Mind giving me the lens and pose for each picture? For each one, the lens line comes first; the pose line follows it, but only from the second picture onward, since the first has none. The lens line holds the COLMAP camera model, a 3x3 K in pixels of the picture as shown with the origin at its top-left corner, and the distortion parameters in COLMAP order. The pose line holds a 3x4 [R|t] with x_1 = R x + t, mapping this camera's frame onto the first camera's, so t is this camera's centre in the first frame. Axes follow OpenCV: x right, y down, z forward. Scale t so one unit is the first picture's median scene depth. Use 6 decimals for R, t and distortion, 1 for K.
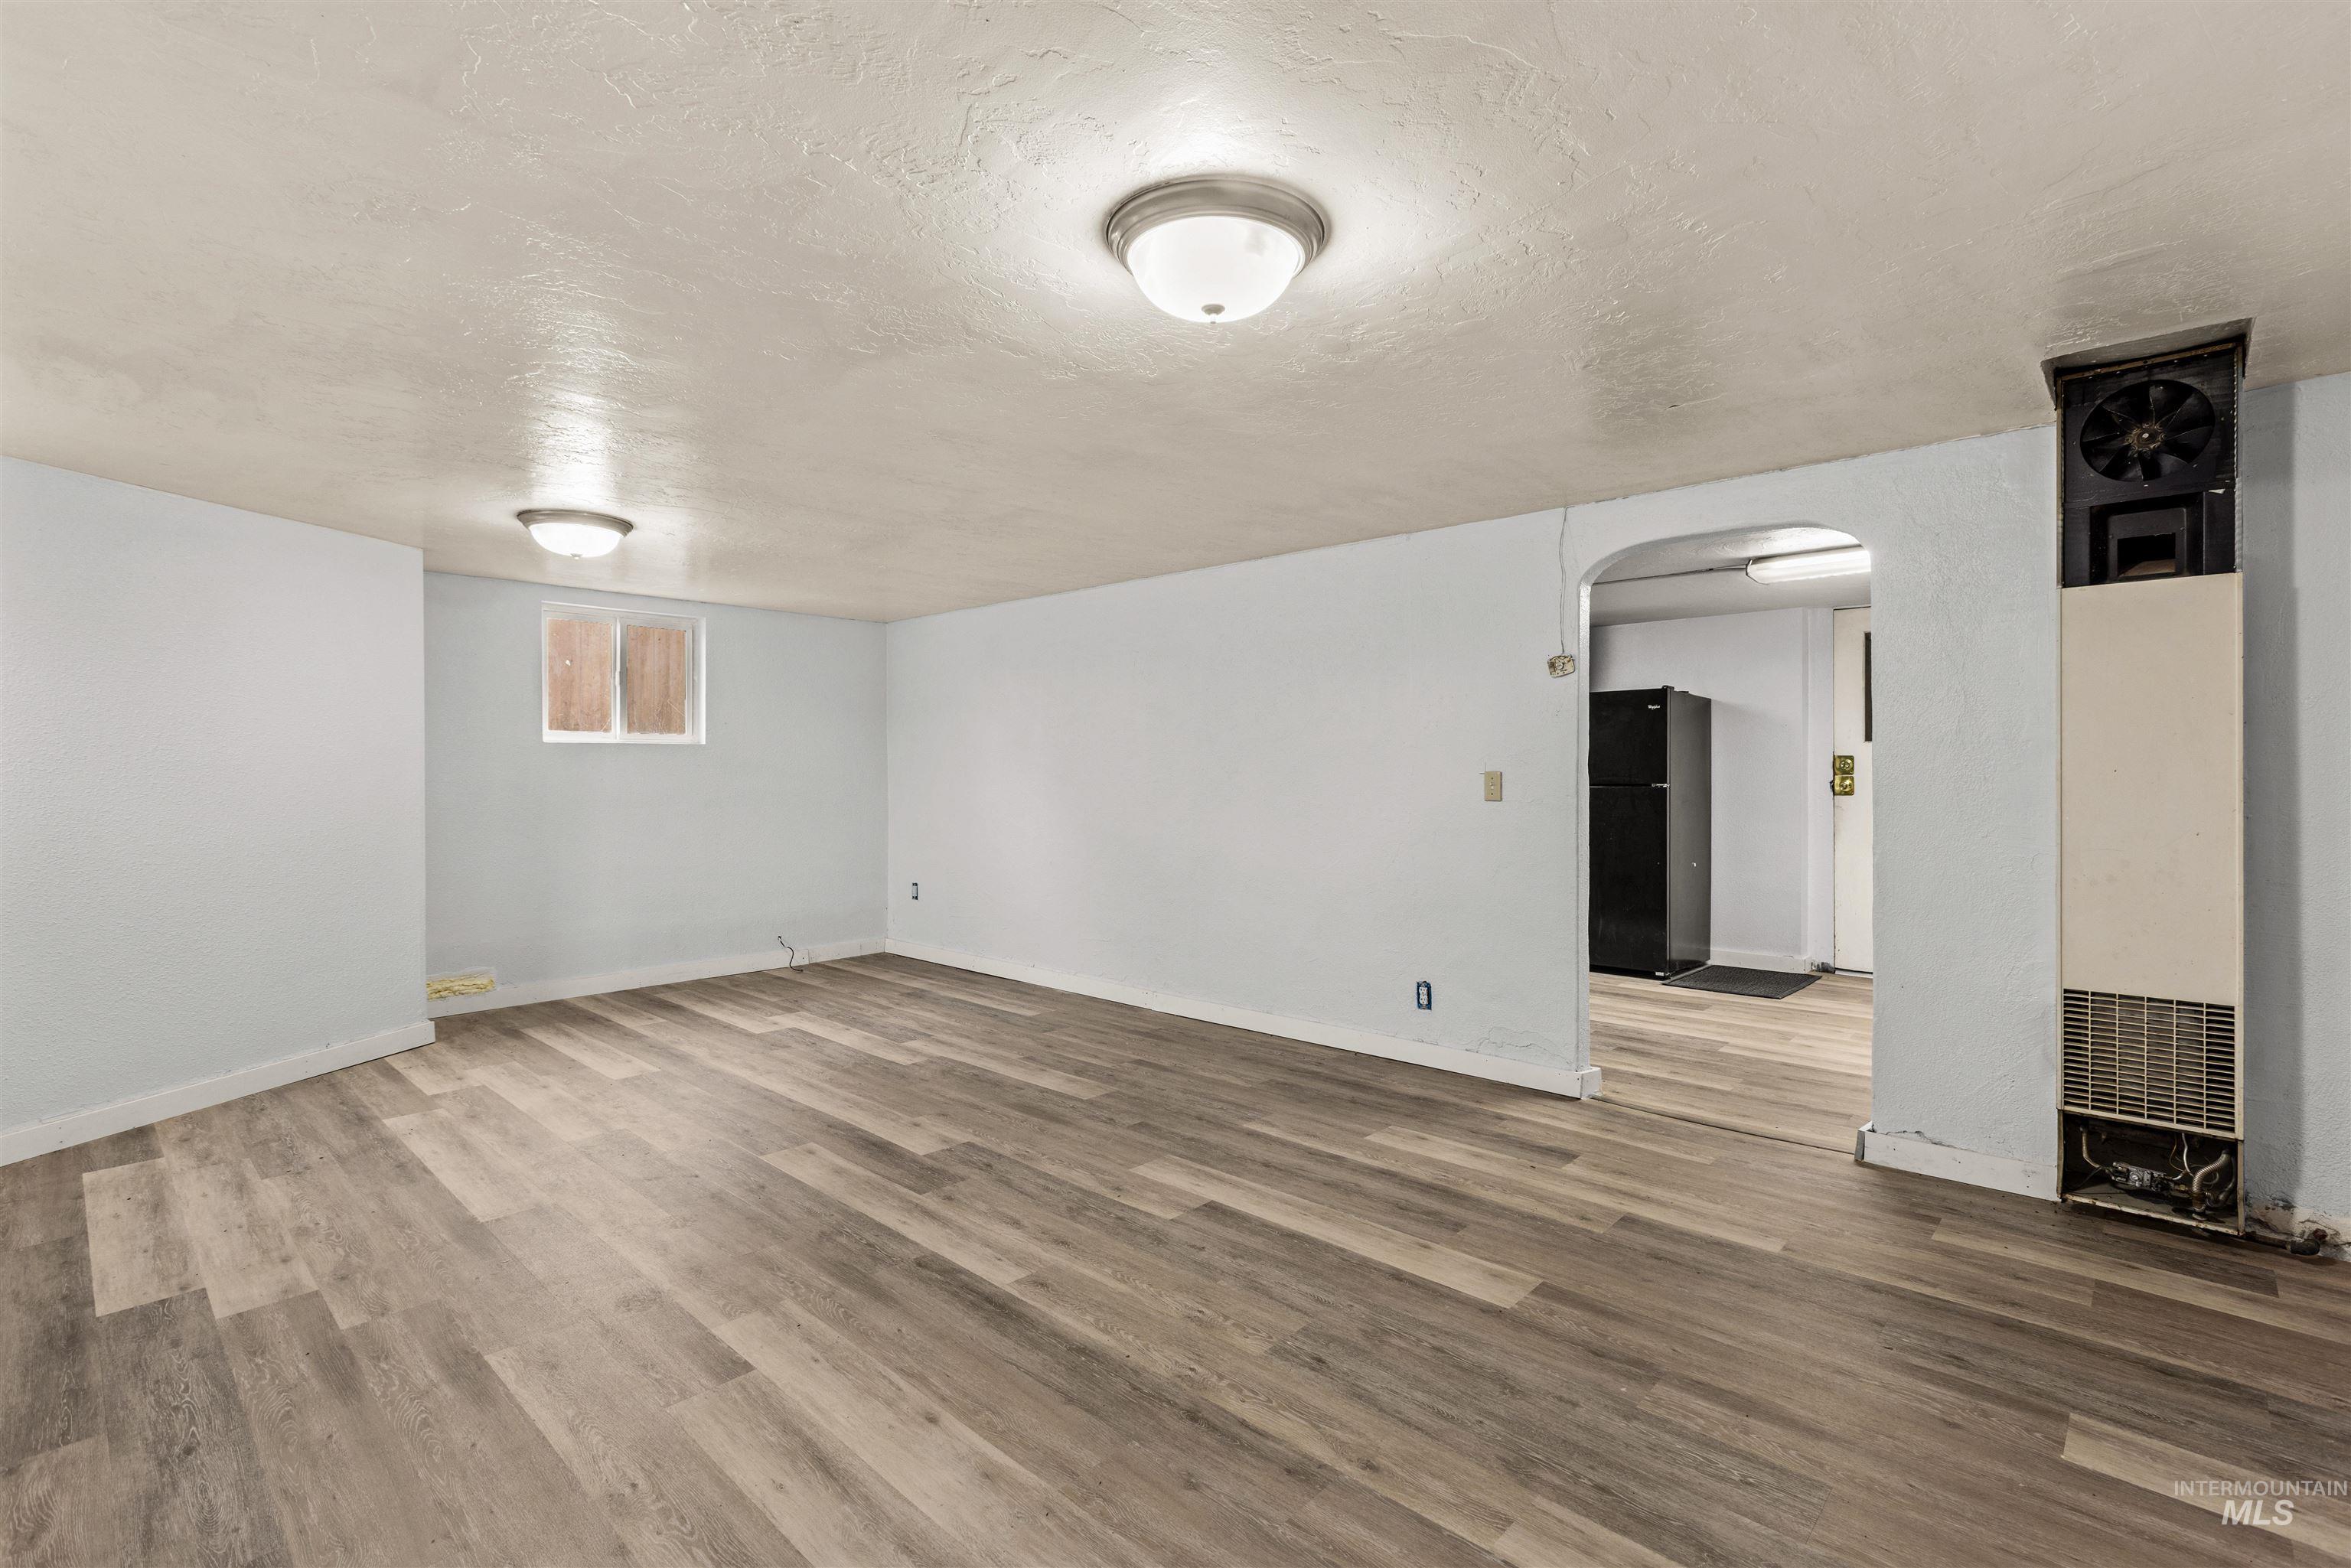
lens RADIAL K [[1060.5, 0, 1187.9], [0, 1060.5, 770.8], [0, 0, 1]] dist [0.000795, -0.000474]
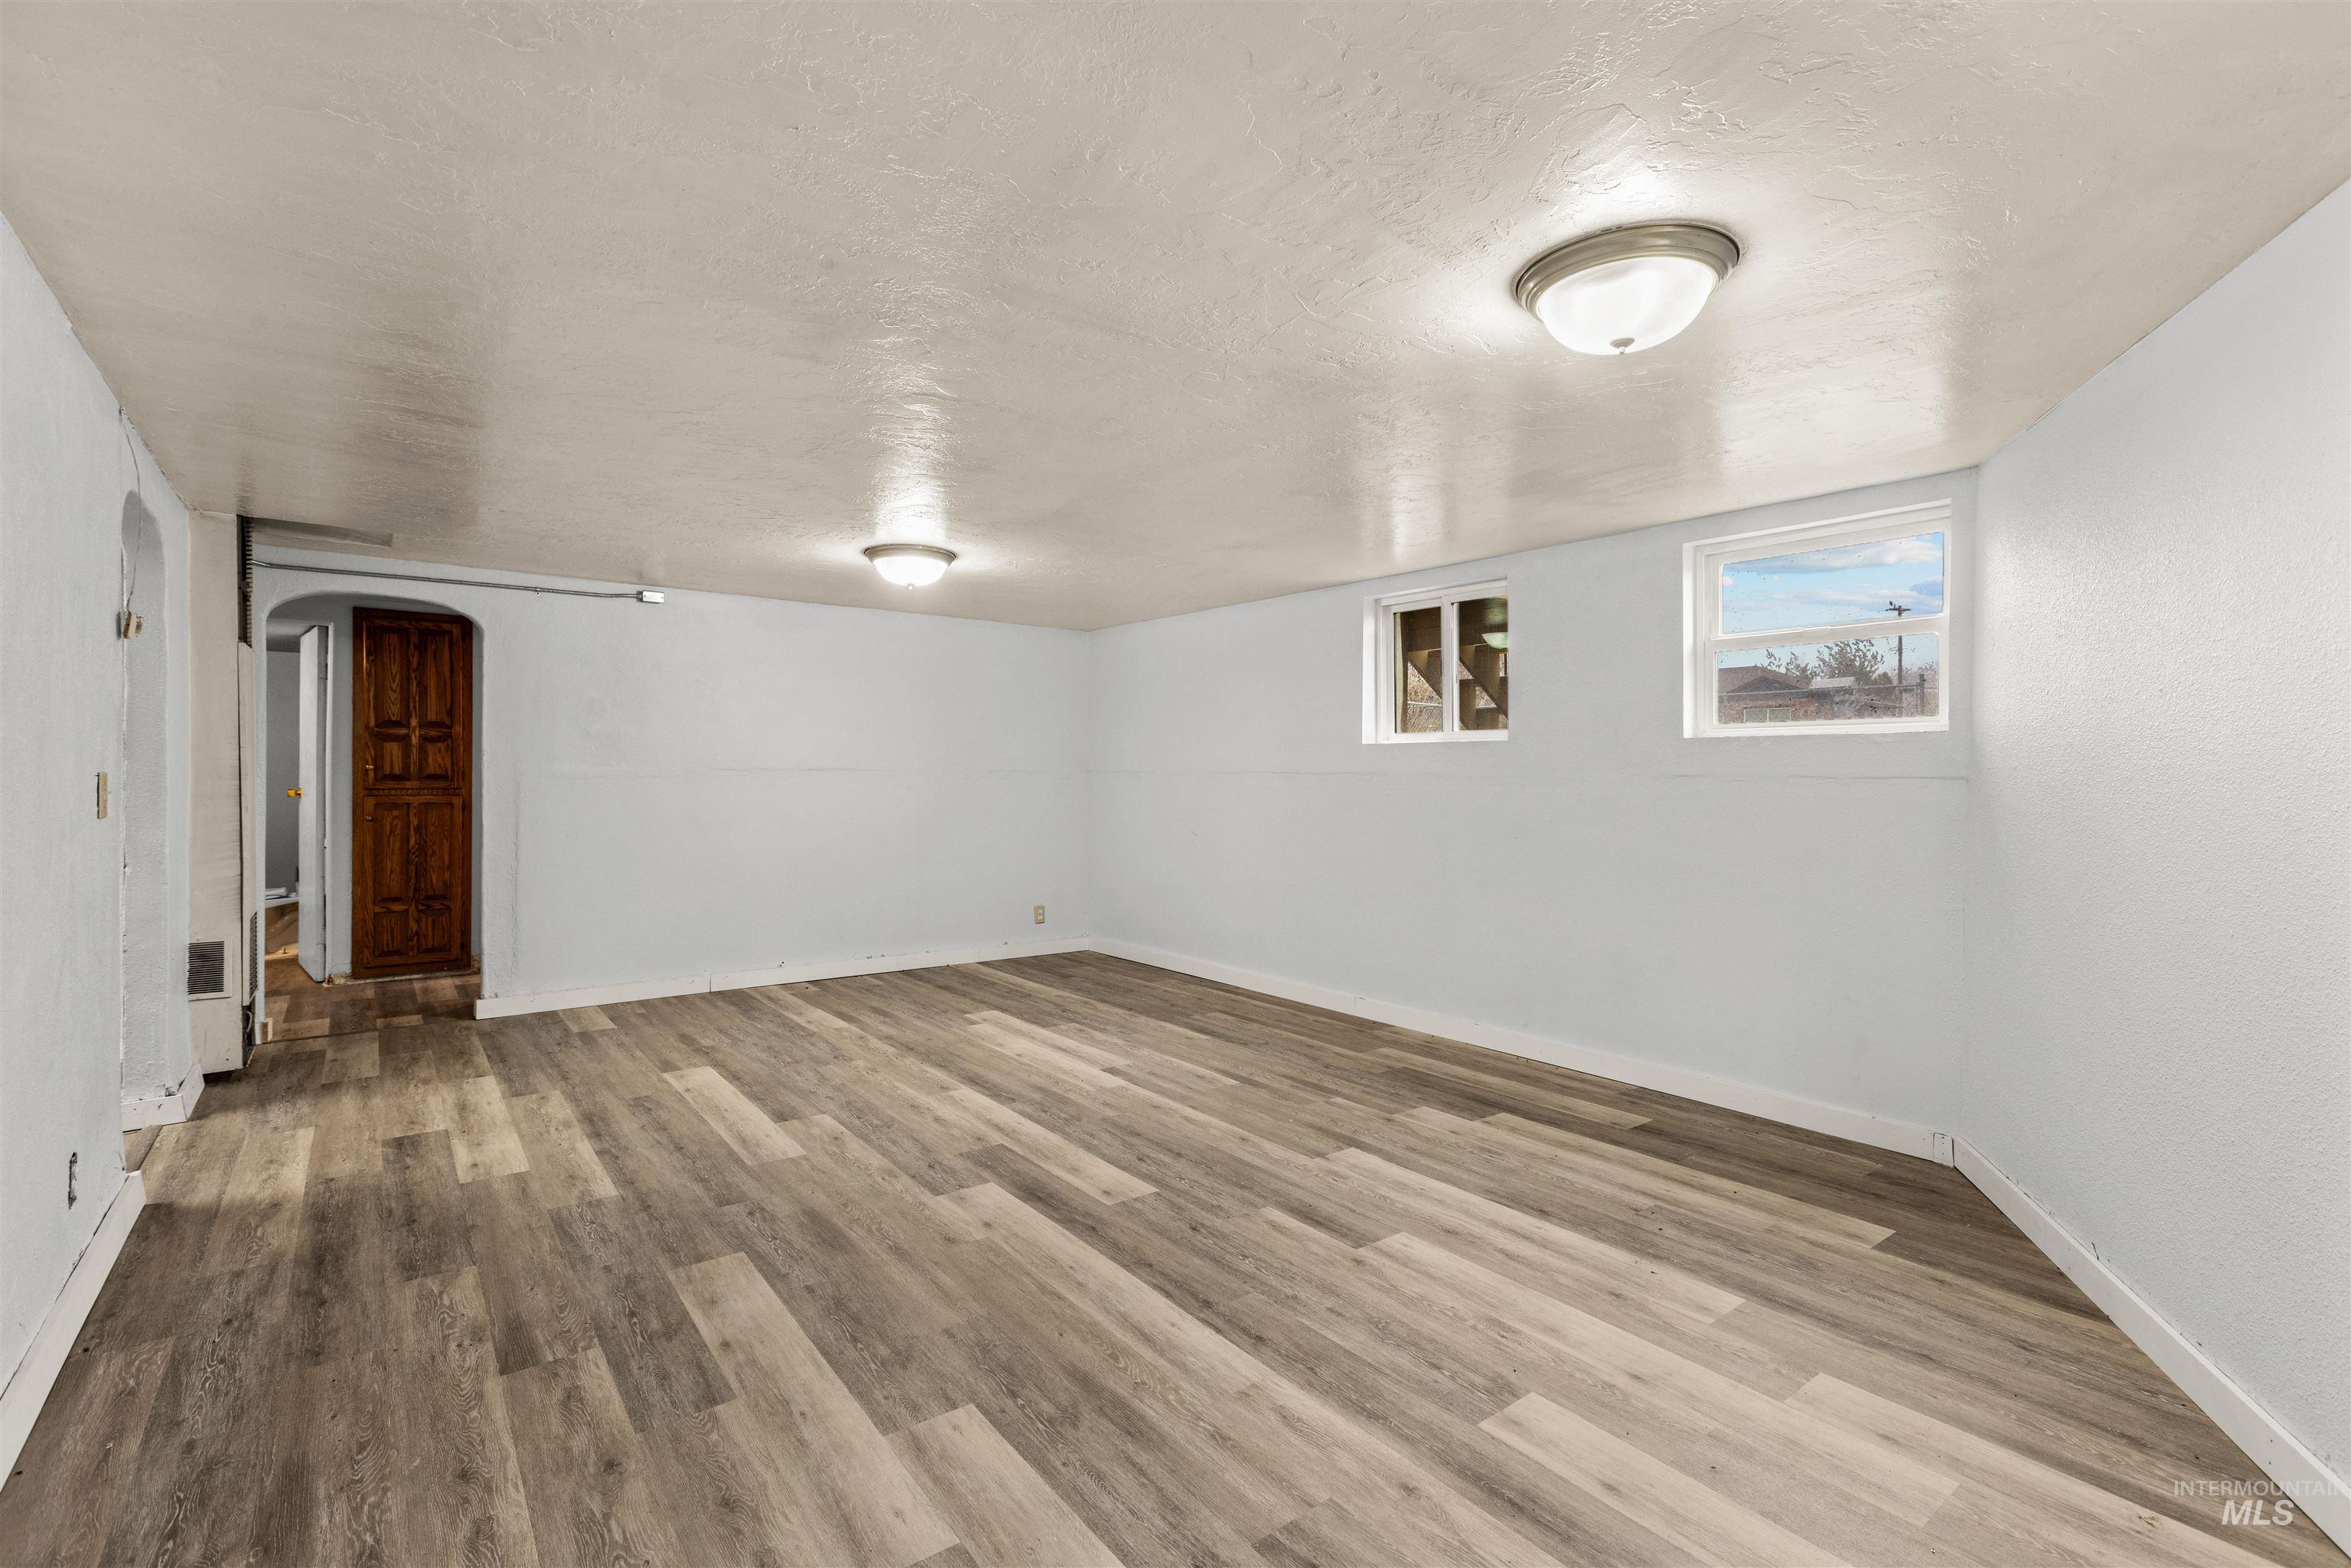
lens RADIAL K [[1060.5, 0, 1187.9], [0, 1060.5, 770.8], [0, 0, 1]] dist [0.000795, -0.000474]
pose [[-0.987545, -0.004047, 0.157283, -0.581422], [-0.004446, 0.999988, -0.002182, -0.003075], [-0.157273, -0.002854, -0.987551, 1.941888]]
